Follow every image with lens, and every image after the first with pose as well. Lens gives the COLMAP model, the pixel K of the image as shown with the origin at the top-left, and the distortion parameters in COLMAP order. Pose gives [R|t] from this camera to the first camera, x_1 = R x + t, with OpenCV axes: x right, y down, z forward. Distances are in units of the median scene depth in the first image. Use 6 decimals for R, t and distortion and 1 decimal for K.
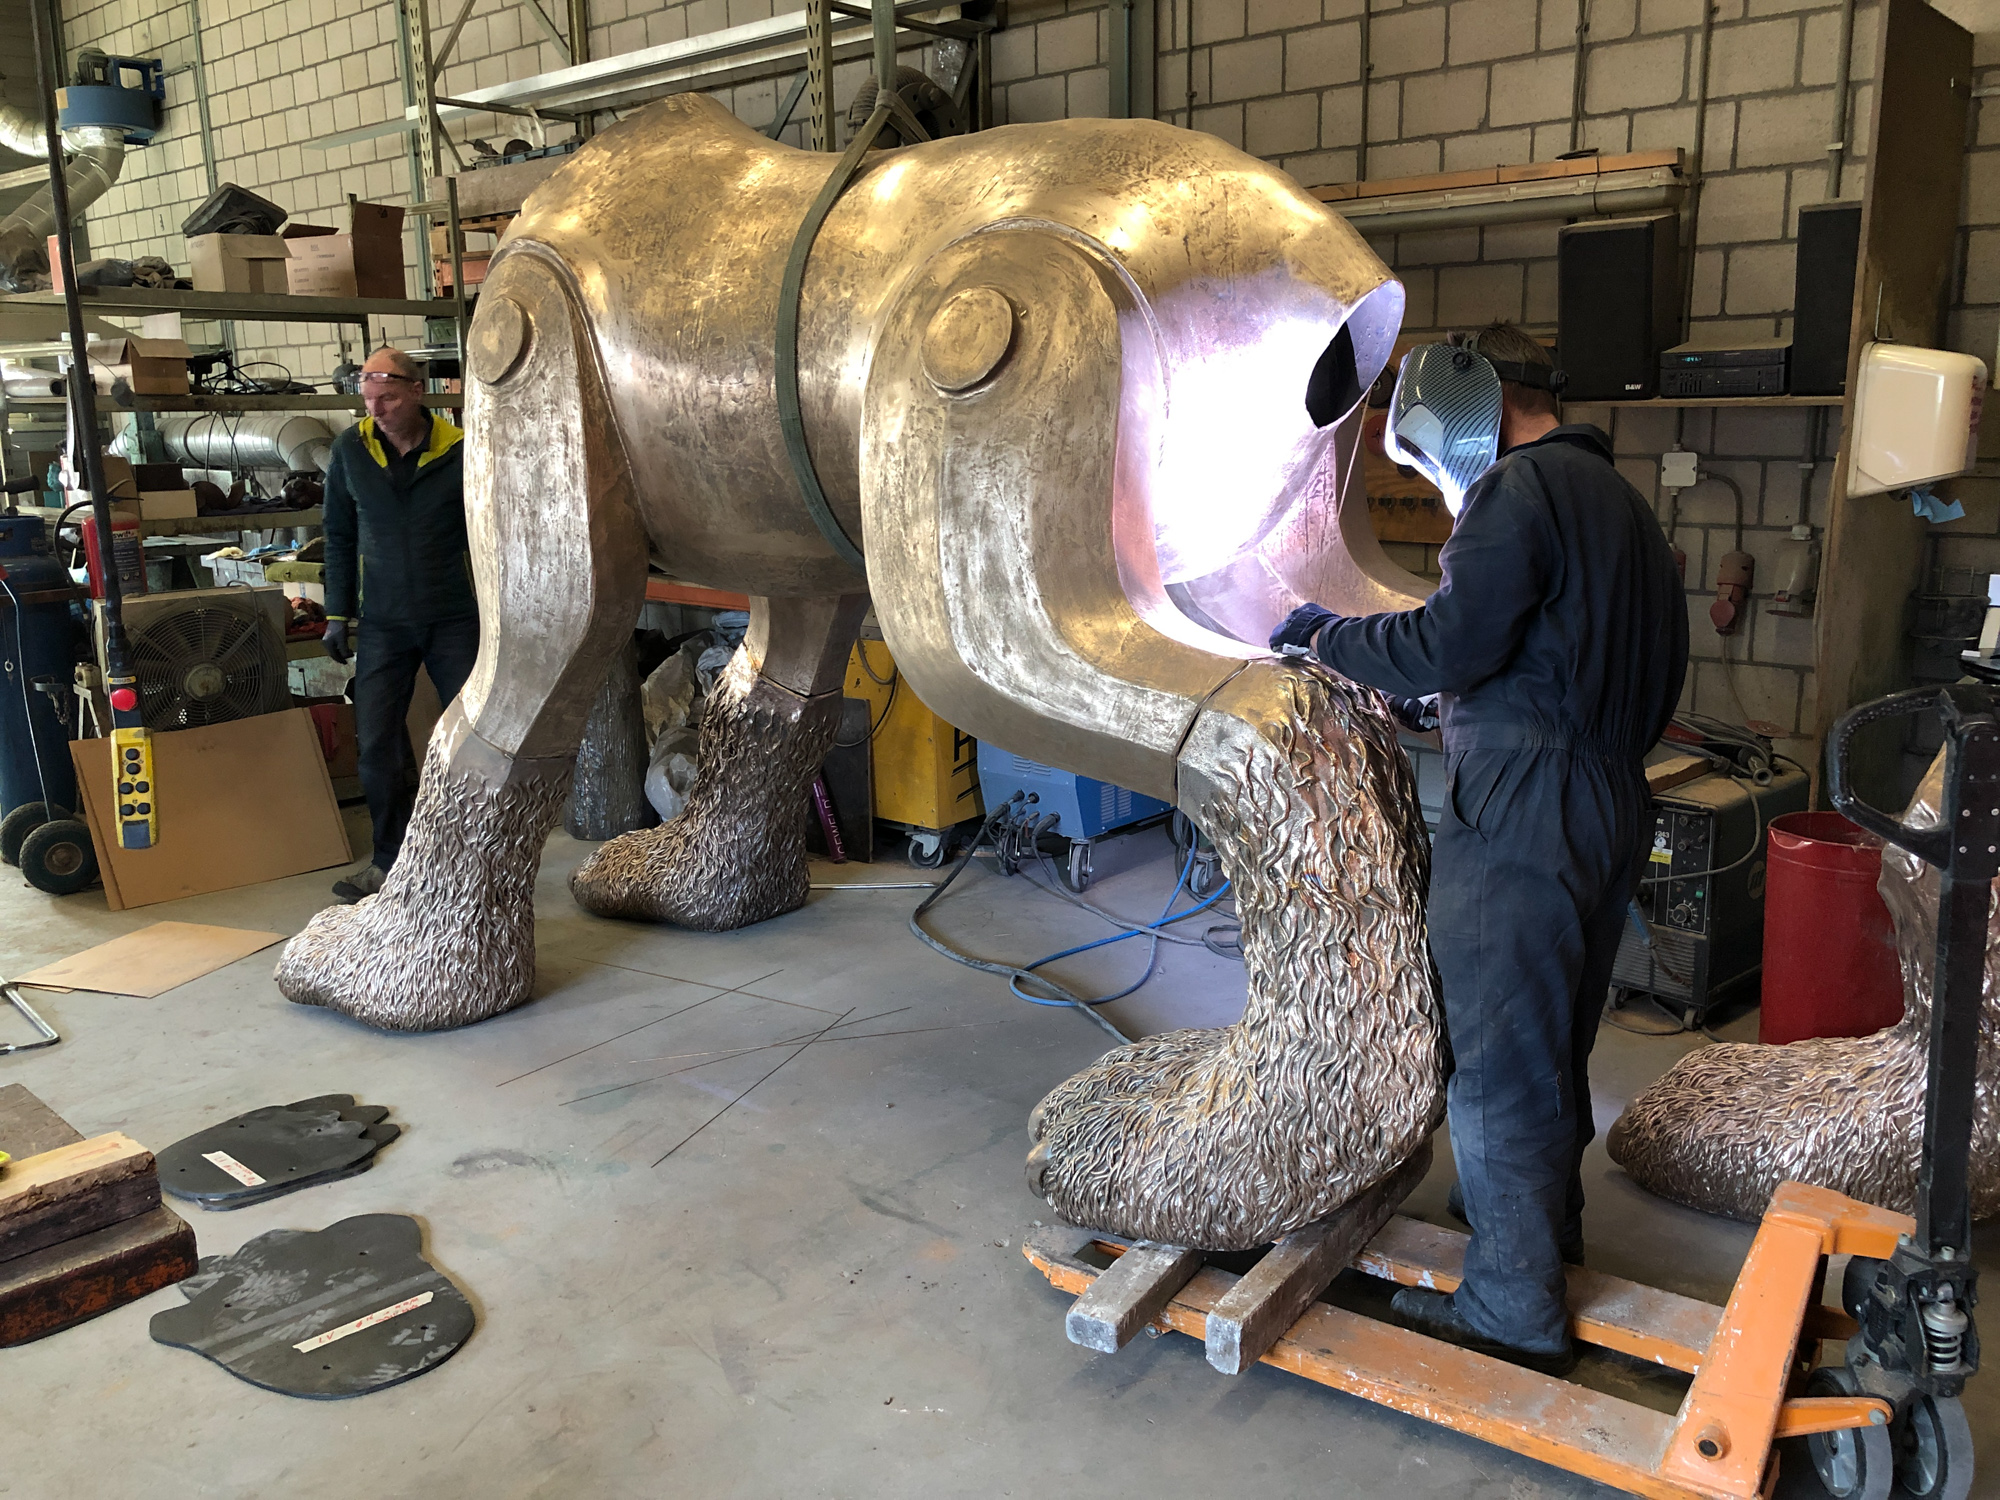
lens RADIAL K [[1626.8, 0, 999.6], [0, 1626.8, 747.9], [0, 0, 1]] dist [0.065876, -0.074285]
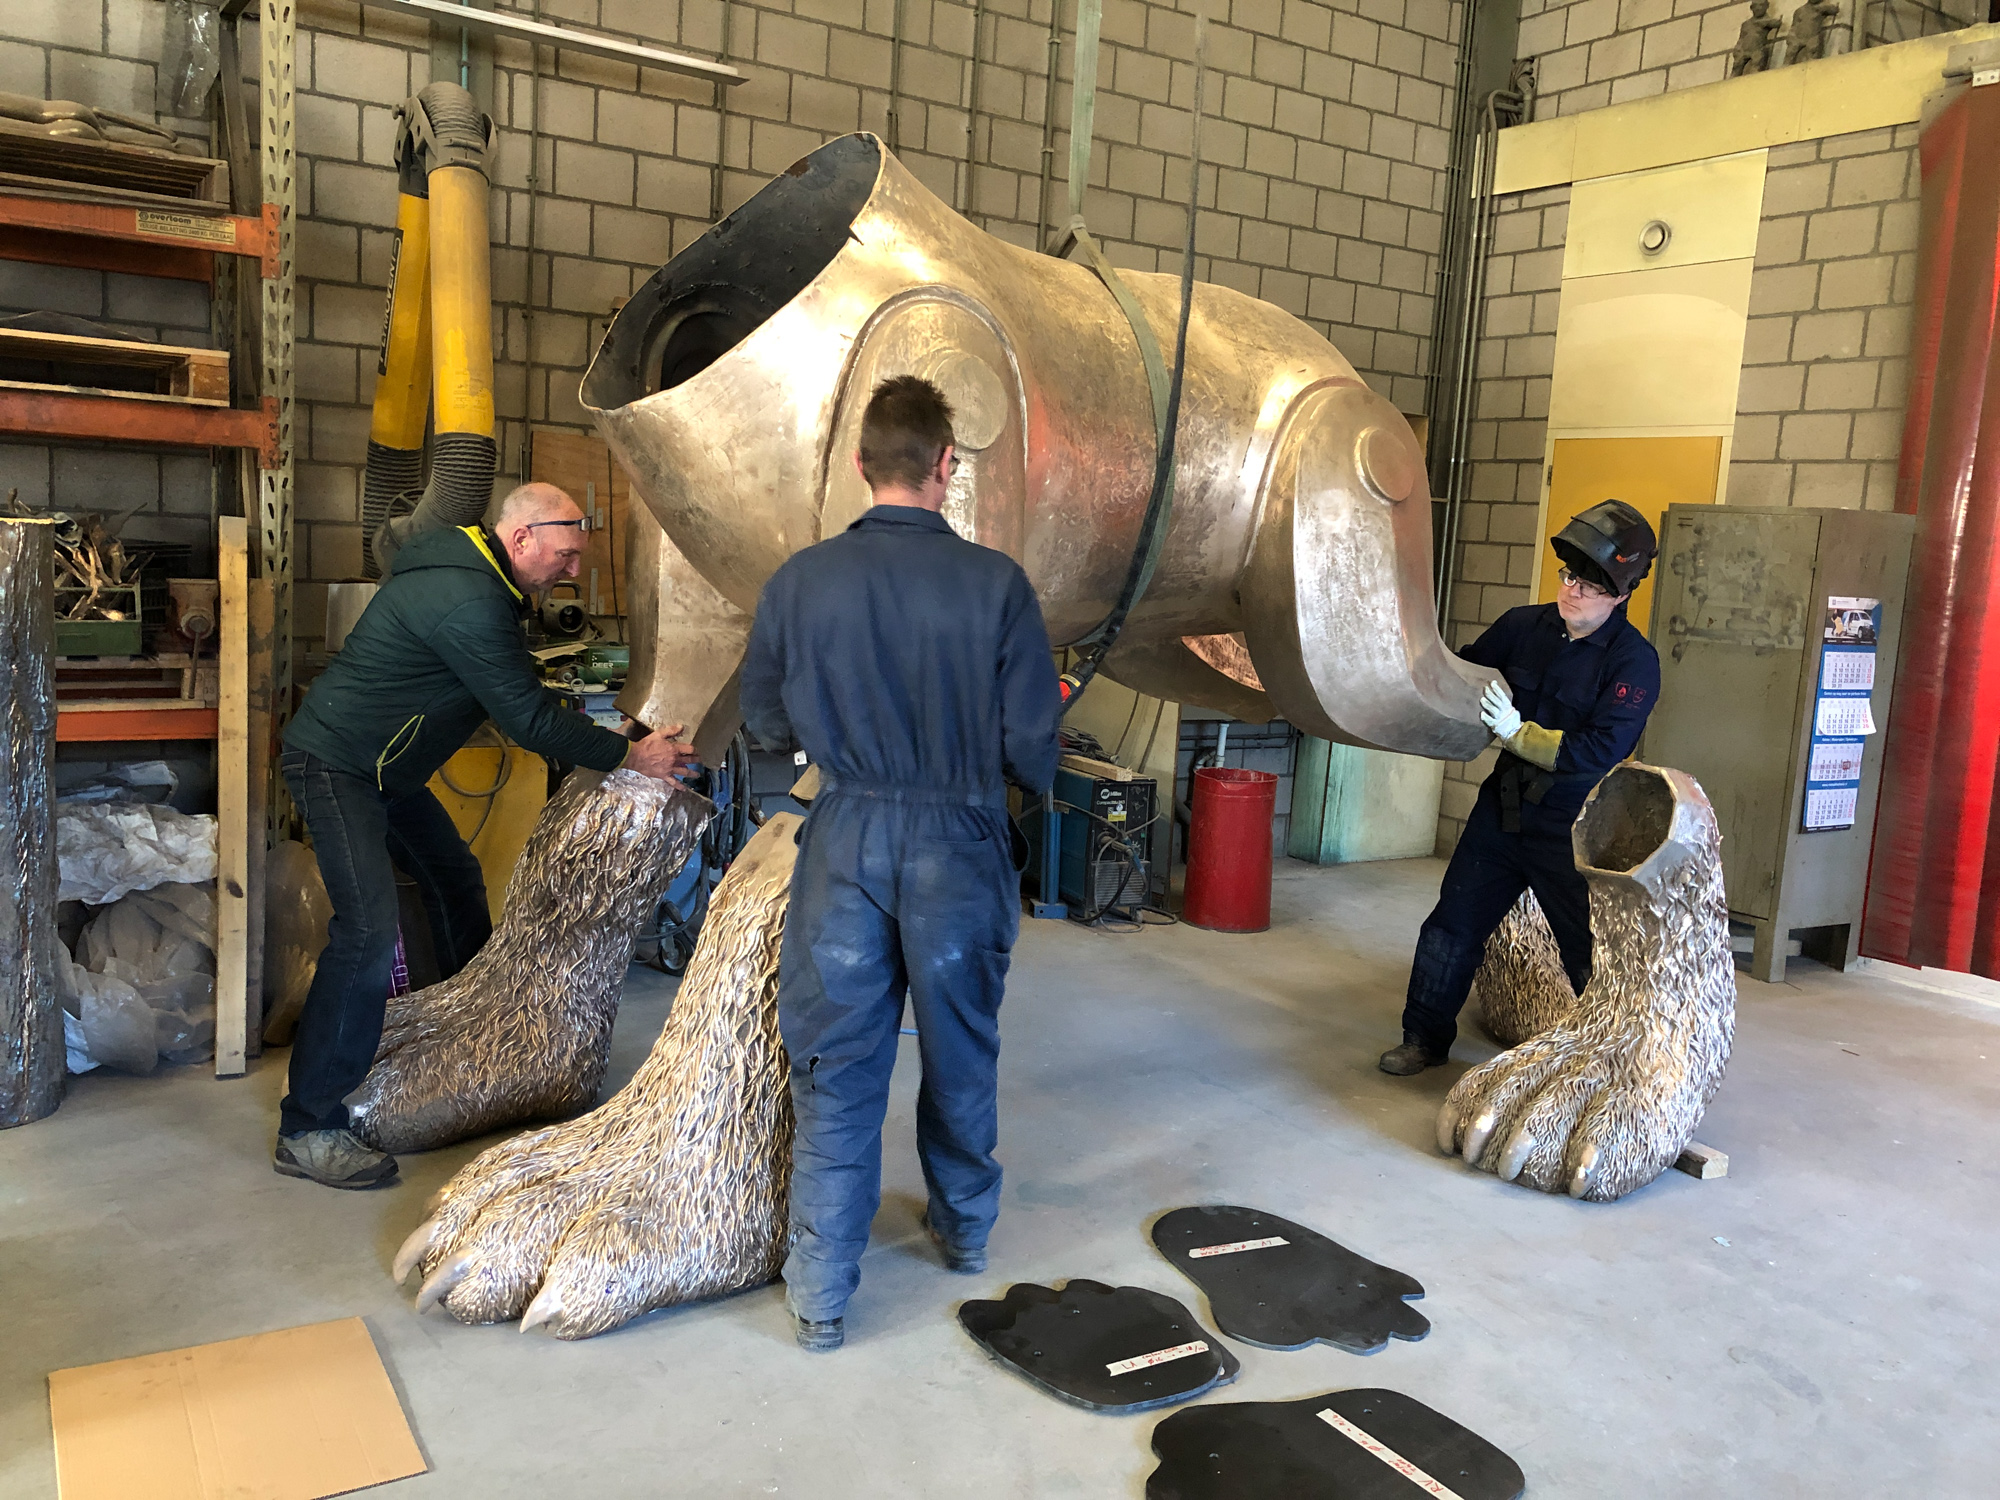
lens RADIAL K [[1628.0, 0, 1000.8], [0, 1628.0, 742.1], [0, 0, 1]] dist [0.004717, 0.003345]
pose [[0.276700, -0.111121, 0.954510, -1.022203], [0.146802, 0.986521, 0.072292, -0.110882], [-0.949677, 0.120121, 0.289283, 0.635599]]
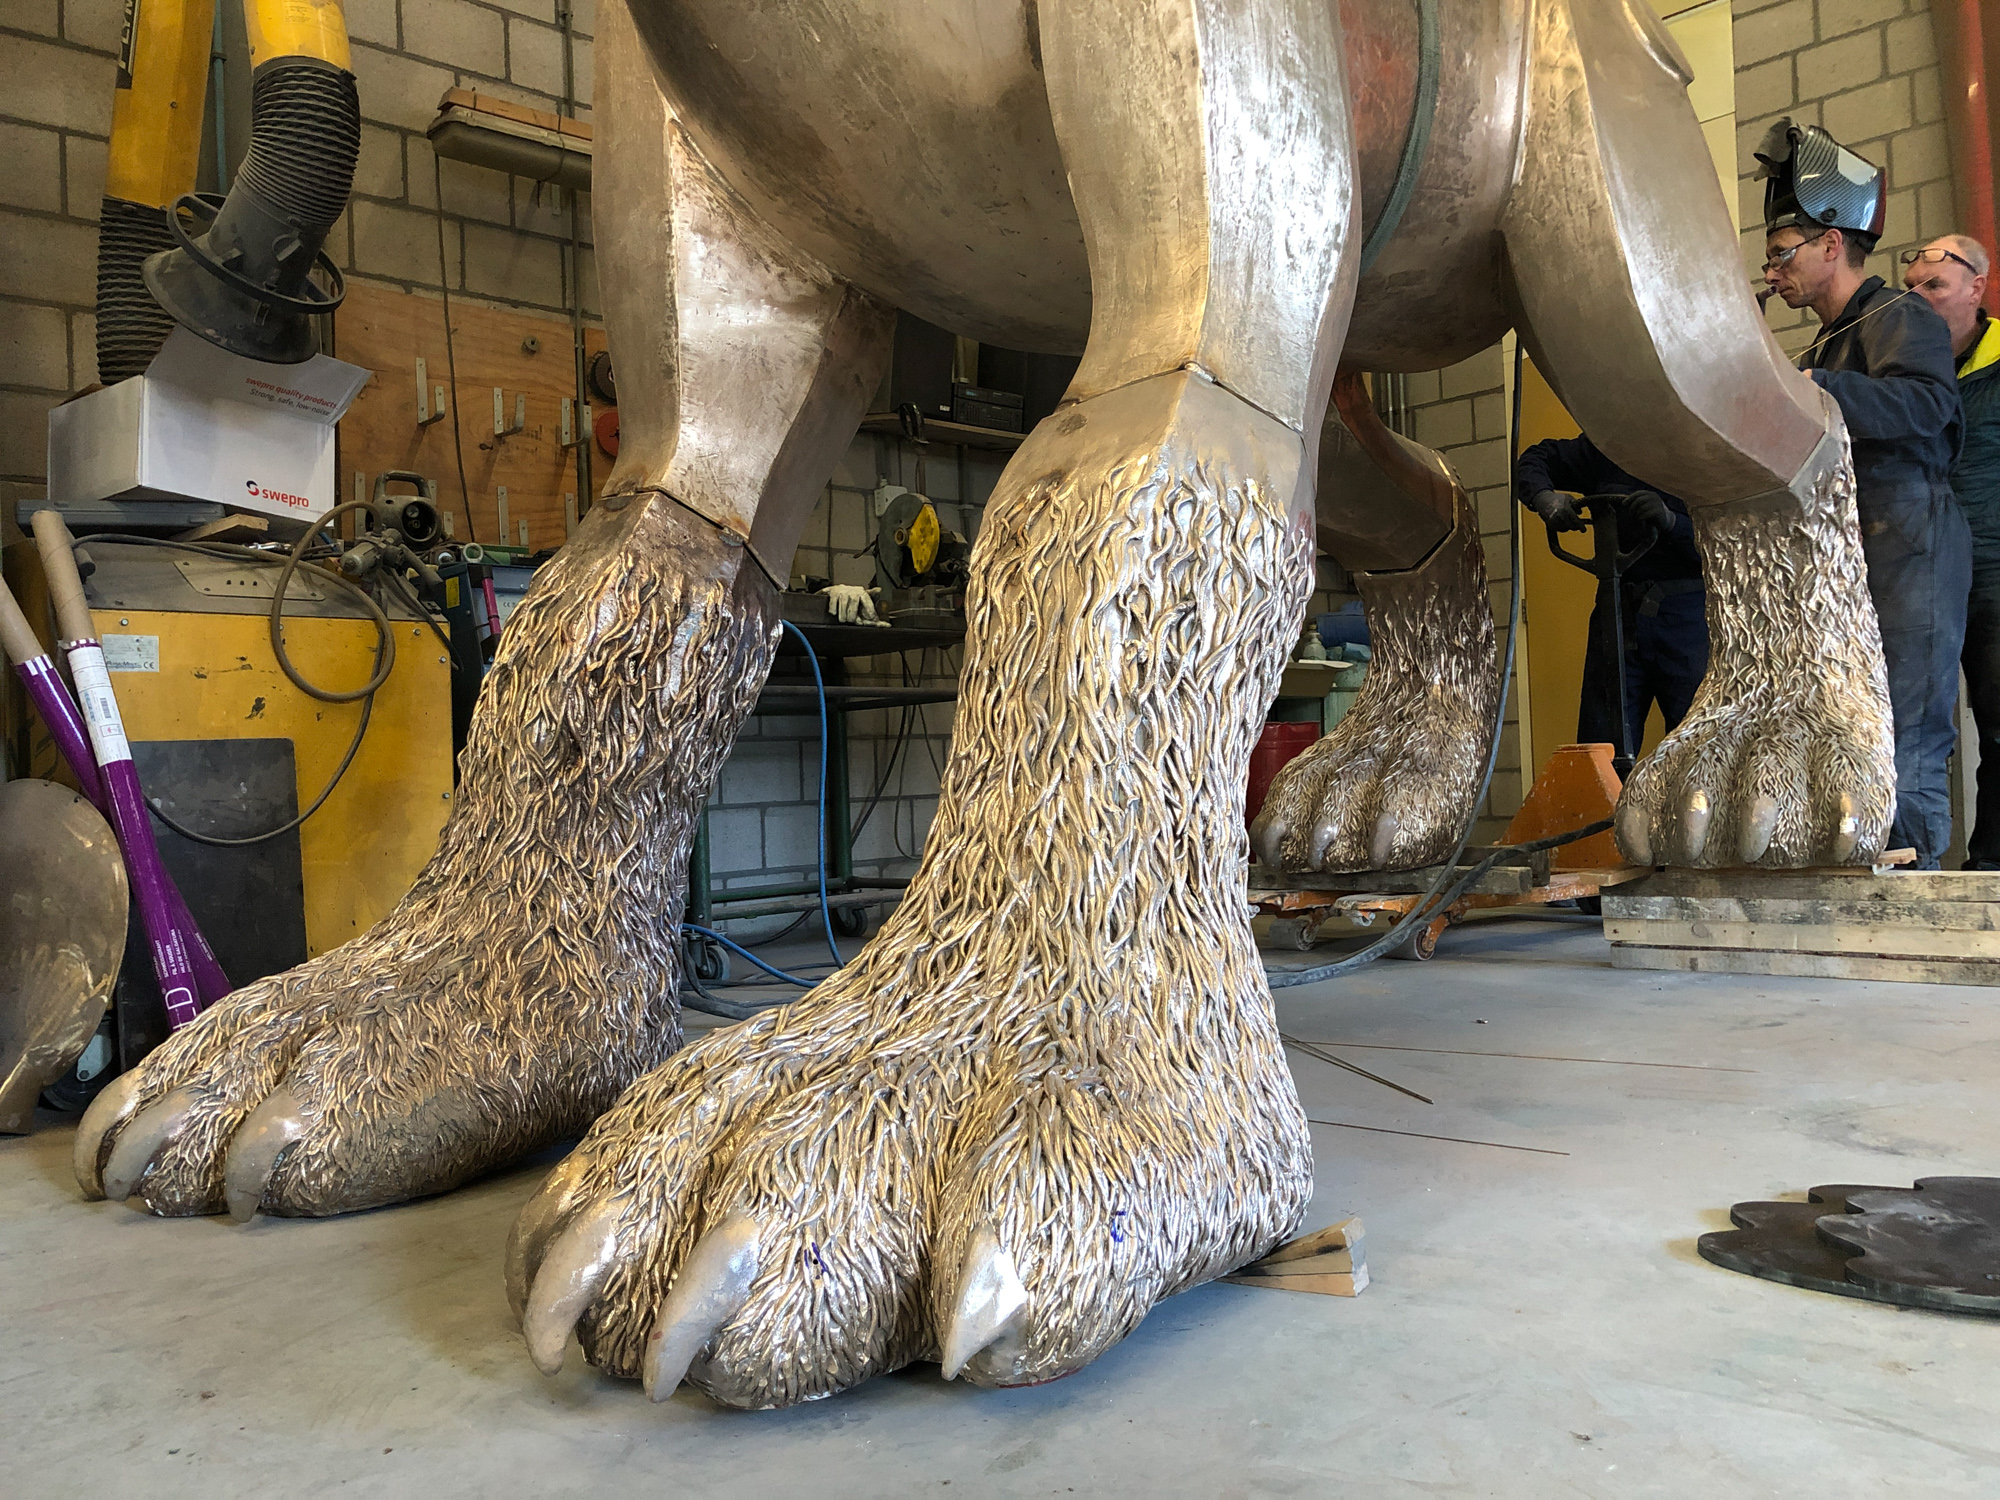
lens RADIAL K [[1626.8, 0, 999.6], [0, 1626.8, 747.9], [0, 0, 1]] dist [0.065876, -0.074285]
pose [[0.077640, 0.019093, 0.996799, -0.720574], [0.254466, 0.966322, -0.038329, 0.071238], [-0.963960, 0.256627, 0.070166, 0.998815]]
